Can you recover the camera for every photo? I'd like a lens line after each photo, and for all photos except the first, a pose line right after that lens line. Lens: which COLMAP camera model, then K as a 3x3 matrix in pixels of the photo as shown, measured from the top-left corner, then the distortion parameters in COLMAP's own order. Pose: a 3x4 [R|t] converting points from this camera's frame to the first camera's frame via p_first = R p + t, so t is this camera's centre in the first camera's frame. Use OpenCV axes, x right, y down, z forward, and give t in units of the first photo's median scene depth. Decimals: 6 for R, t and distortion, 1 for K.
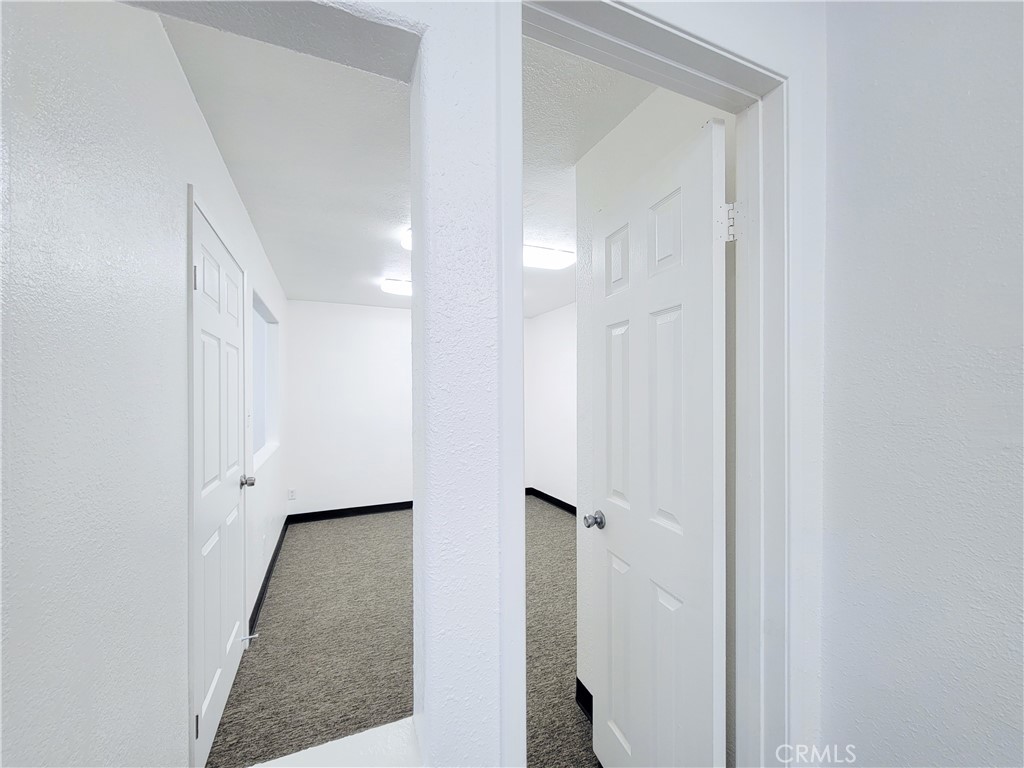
lens RADIAL K [[418.4, 0, 520.3], [0, 418.4, 390.6], [0, 0, 1]] dist [0.001516, 0.000102]
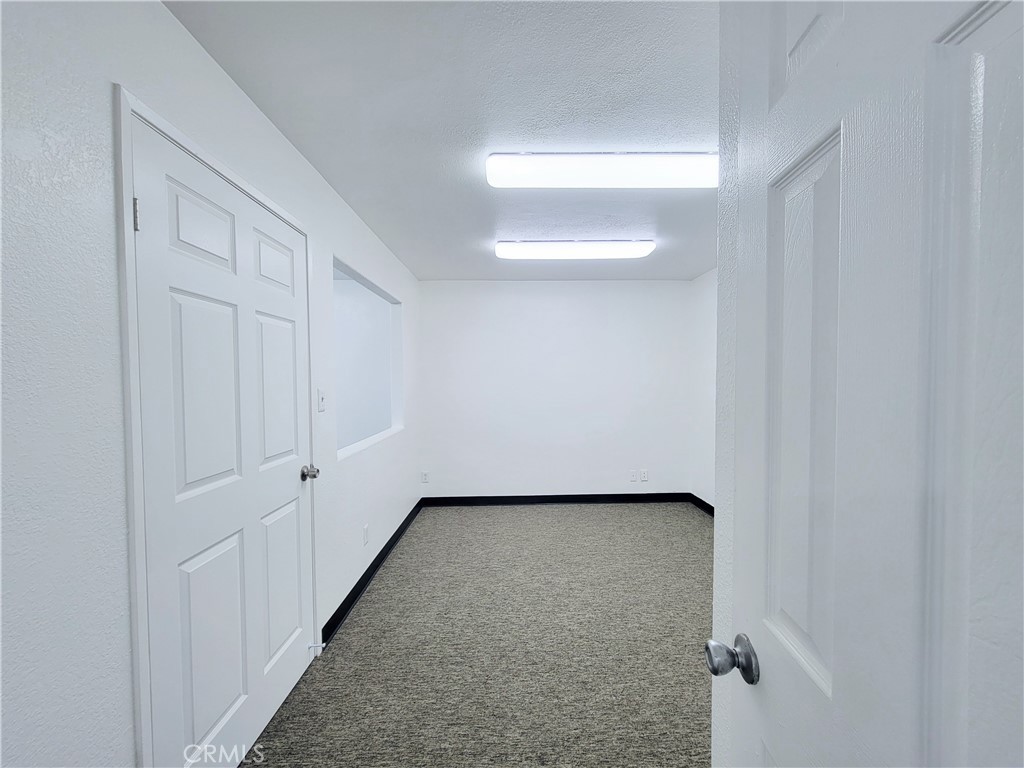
lens RADIAL K [[418.4, 0, 520.3], [0, 418.4, 390.6], [0, 0, 1]] dist [0.001516, 0.000102]
pose [[0.920698, 0.010510, -0.390135, 0.065608], [0.003813, 0.999347, 0.035922, 0.009190], [0.390258, -0.034561, 0.920057, 0.243143]]
